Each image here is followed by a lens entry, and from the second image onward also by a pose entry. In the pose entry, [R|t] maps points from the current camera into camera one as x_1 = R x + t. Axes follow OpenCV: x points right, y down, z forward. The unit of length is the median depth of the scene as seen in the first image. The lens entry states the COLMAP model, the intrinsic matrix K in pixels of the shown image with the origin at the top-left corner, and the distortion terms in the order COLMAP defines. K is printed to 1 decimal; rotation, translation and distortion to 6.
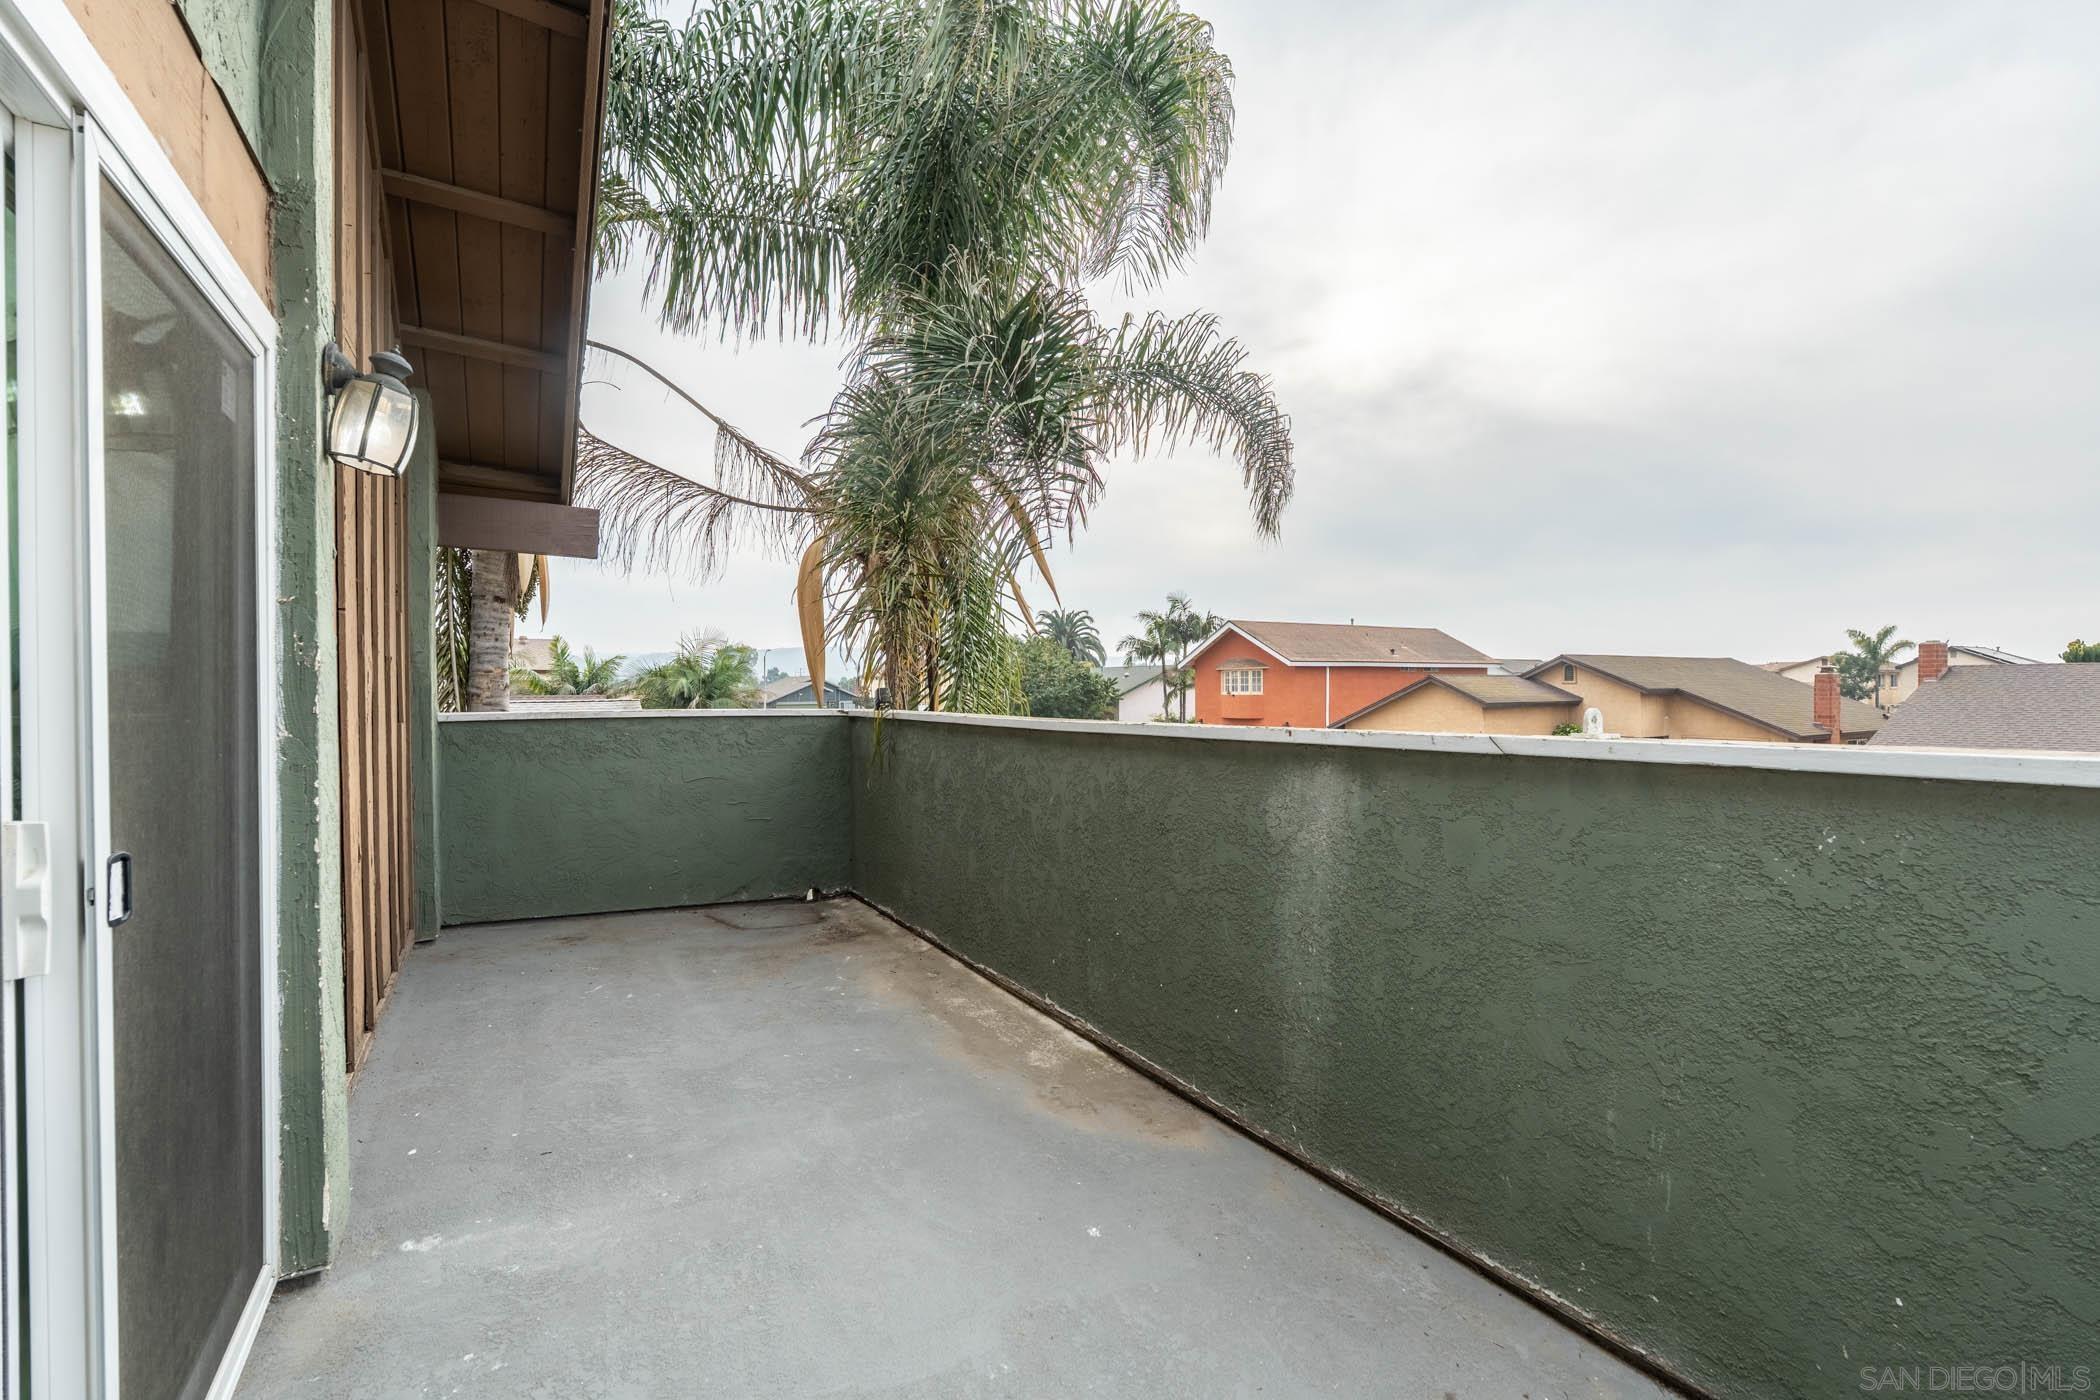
lens RADIAL K [[925.2, 0, 1051.2], [0, 925.2, 701.3], [0, 0, 1]] dist [-0.008352, 0.001121]
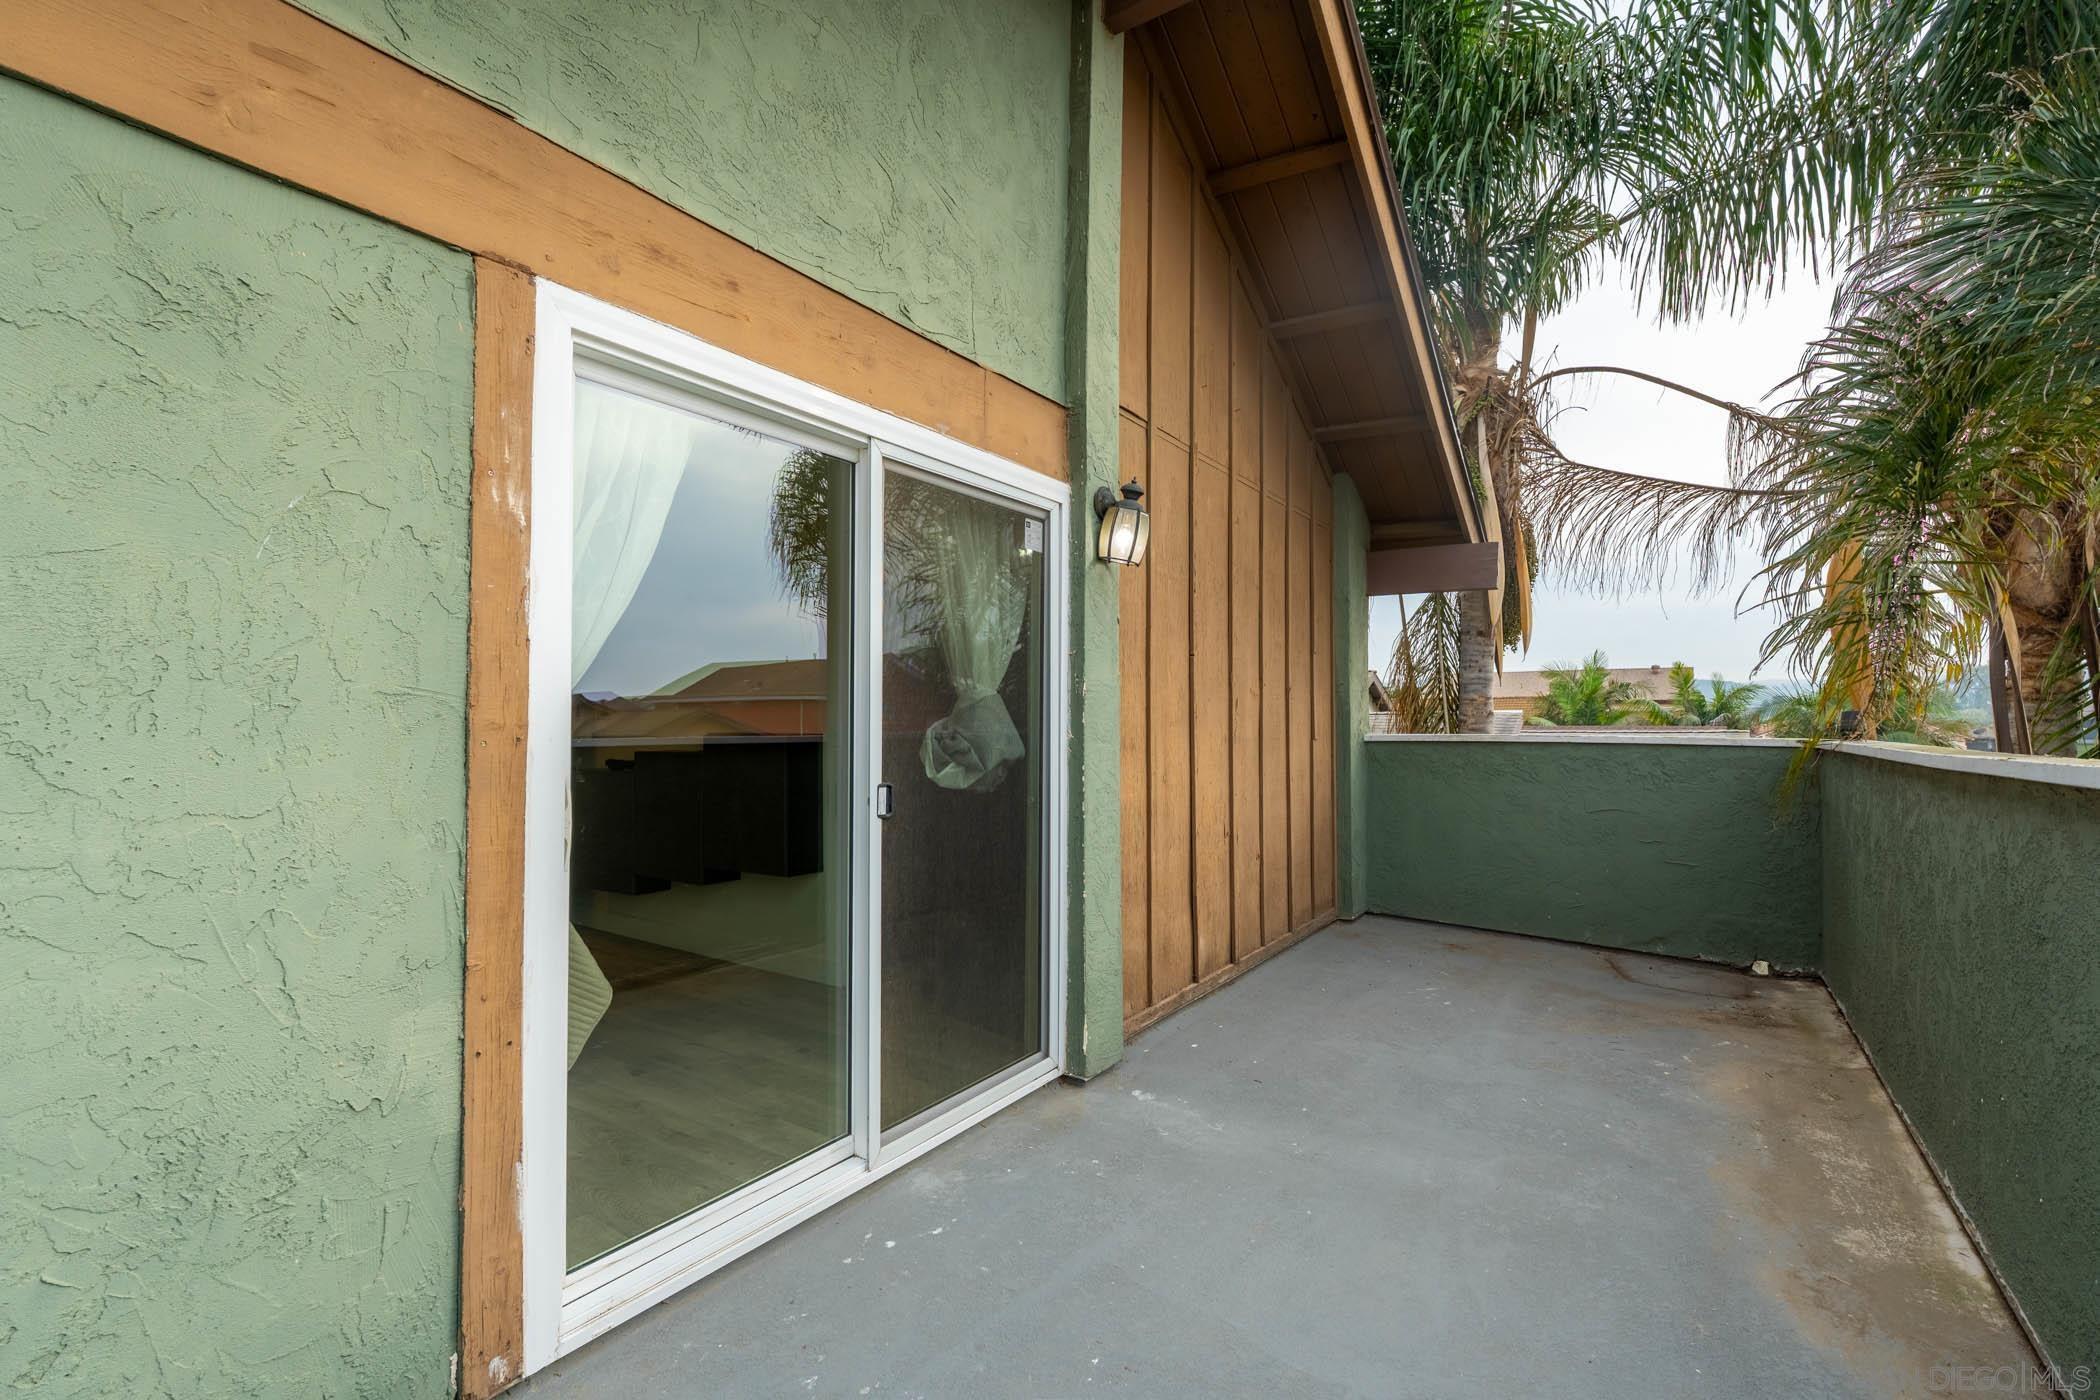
lens RADIAL K [[925.2, 0, 1046.5], [0, 925.2, 700.8], [0, 0, 1]] dist [-0.008352, 0.001121]
pose [[0.426091, -0.017045, -0.904520, 0.271765], [-0.014644, 0.999562, -0.025734, 0.007460], [0.904562, 0.024211, 0.425654, 0.114702]]
